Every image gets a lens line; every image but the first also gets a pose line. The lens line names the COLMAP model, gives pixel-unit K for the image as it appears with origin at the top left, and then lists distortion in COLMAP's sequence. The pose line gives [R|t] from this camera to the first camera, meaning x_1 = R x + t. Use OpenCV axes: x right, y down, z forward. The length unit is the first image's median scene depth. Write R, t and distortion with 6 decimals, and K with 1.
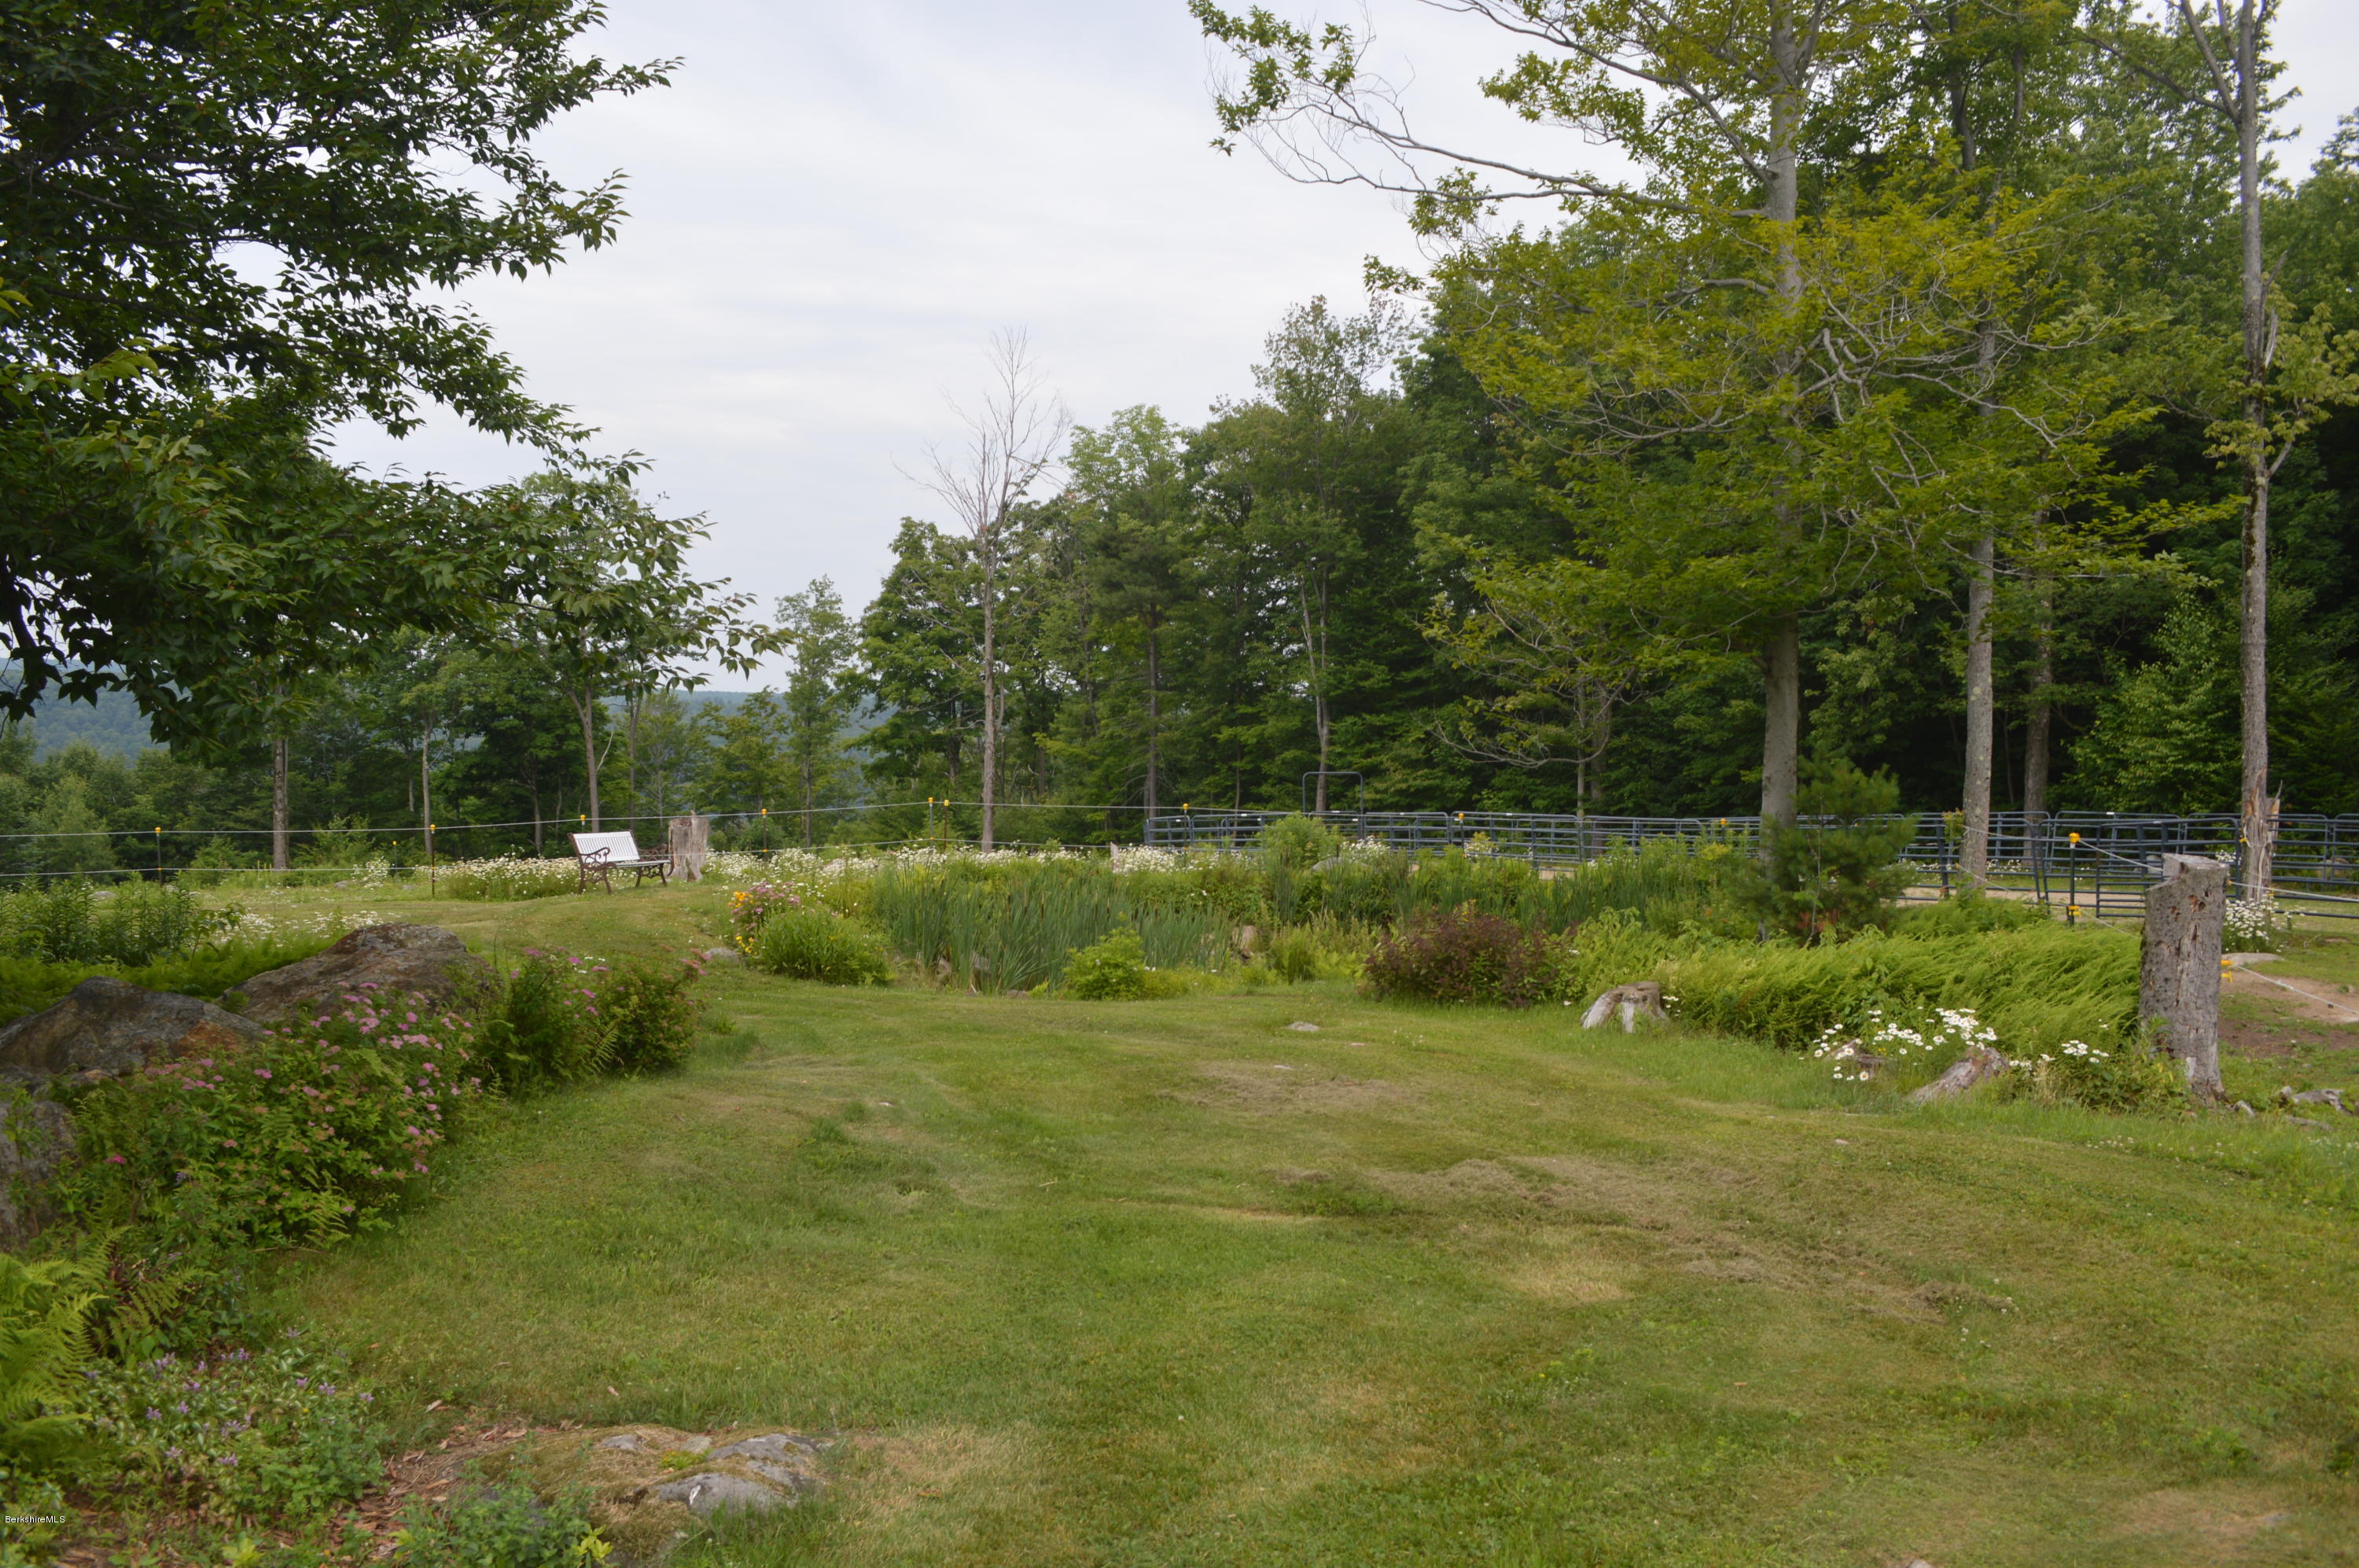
lens RADIAL K [[1875.4, 0, 1171.4], [0, 1875.4, 780.2], [0, 0, 1]] dist [-0.086183, 0.023871]
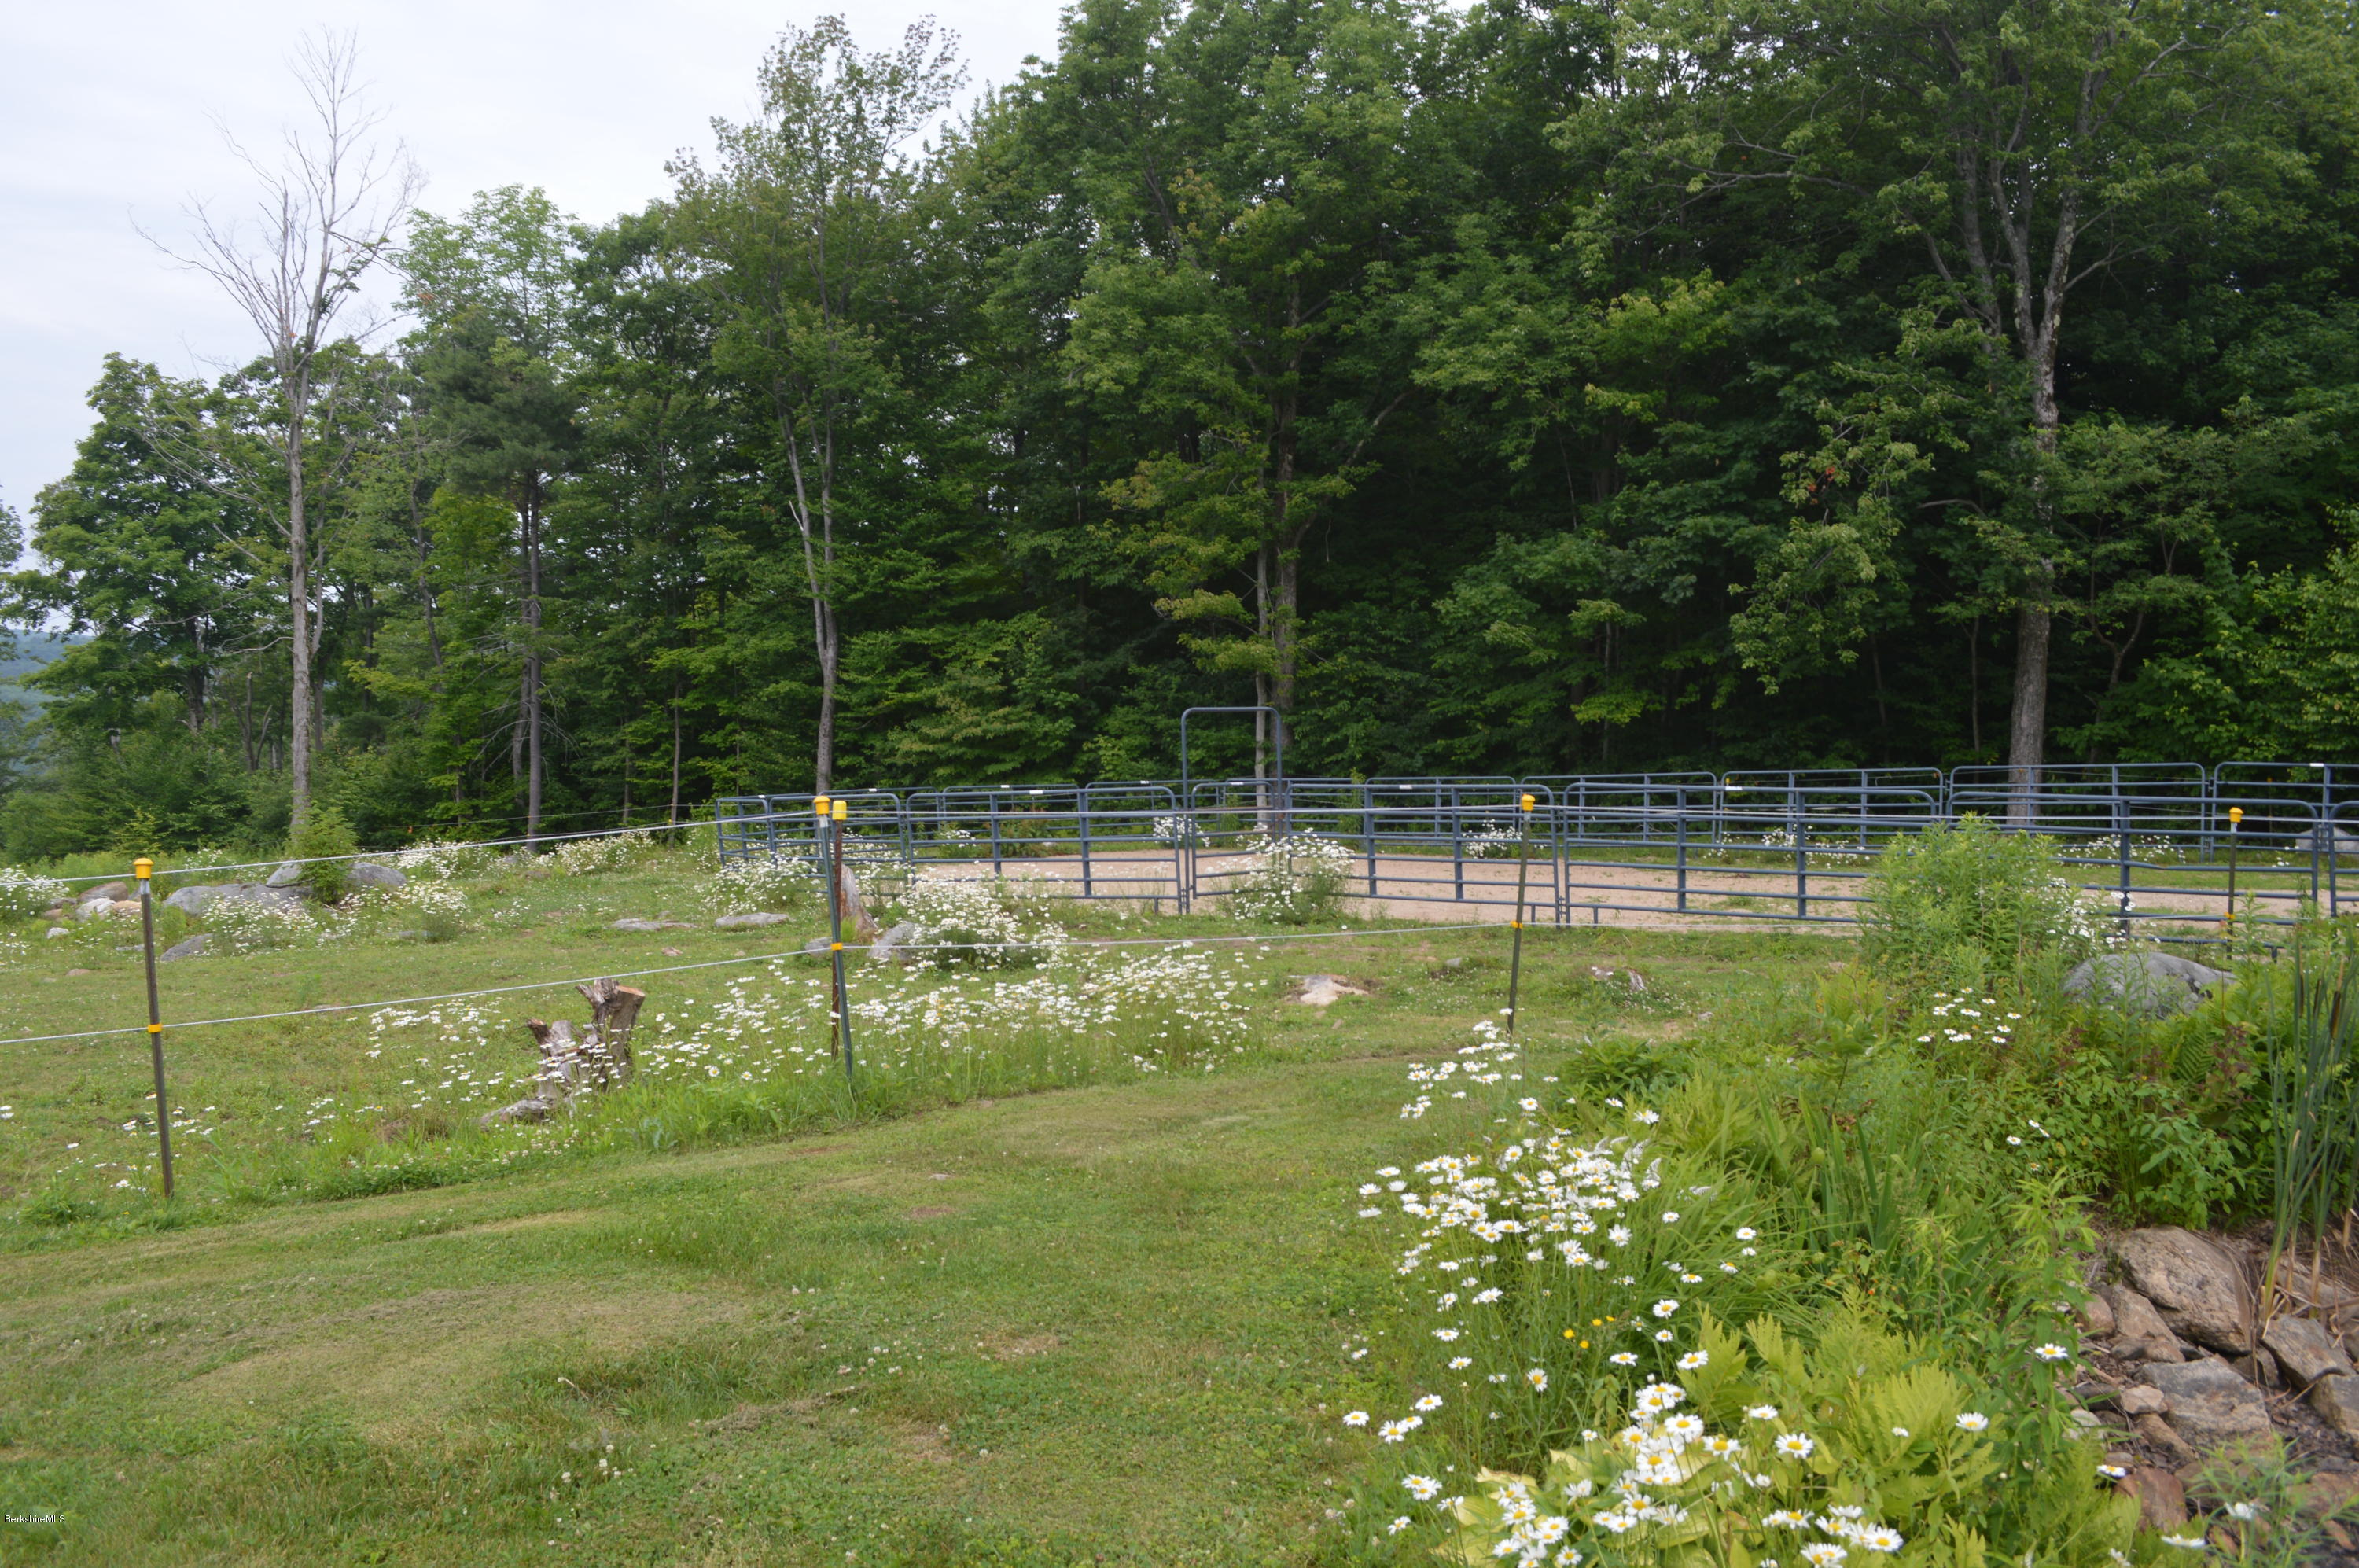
lens RADIAL K [[1875.4, 0, 1158.5], [0, 1875.4, 769.6], [0, 0, 1]] dist [-0.086183, 0.023871]
pose [[0.917790, -0.022062, 0.396452, -0.084146], [0.010945, 0.999481, 0.030282, -0.002916], [-0.396915, -0.023453, 0.917556, 0.322545]]
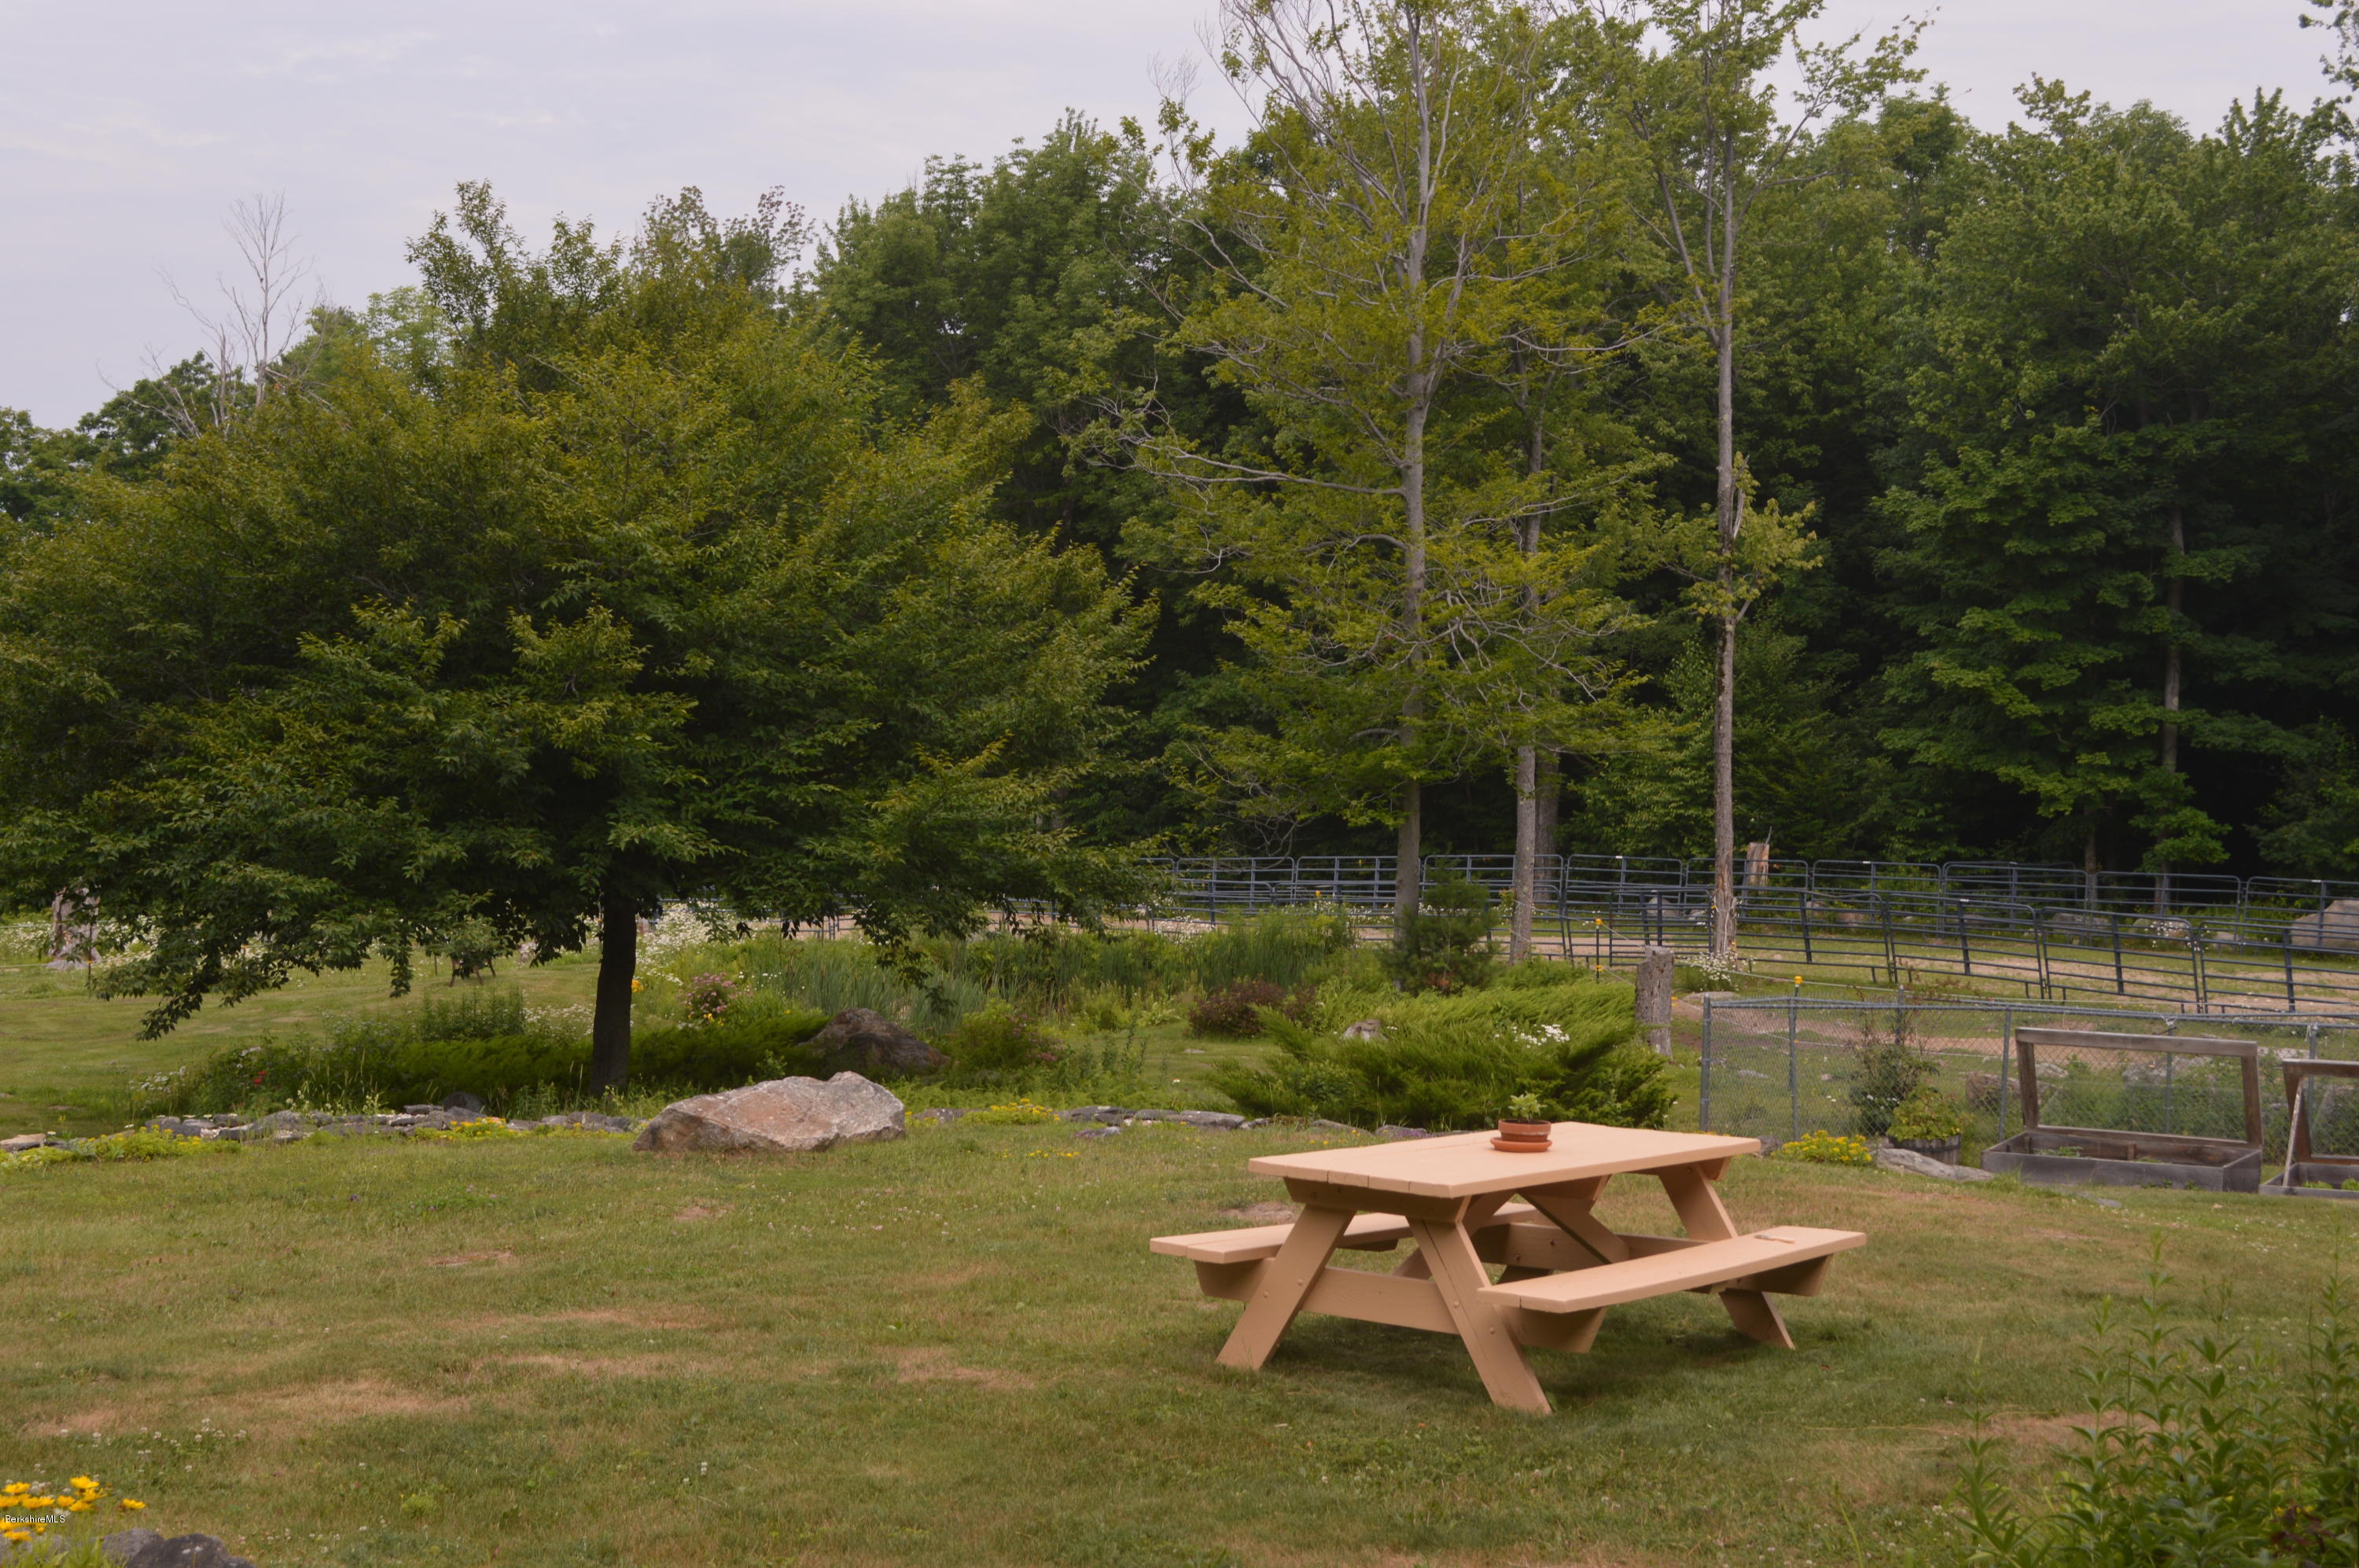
lens RADIAL K [[3286.7, 0, 1128.4], [0, 3286.7, 796.3], [0, 0, 1]] dist [-0.032587, 0.000000]
pose [[0.947371, -0.012978, 0.319875, -0.191658], [0.005518, 0.999691, 0.024217, -0.035684], [-0.320091, -0.021178, 0.947150, -0.372060]]
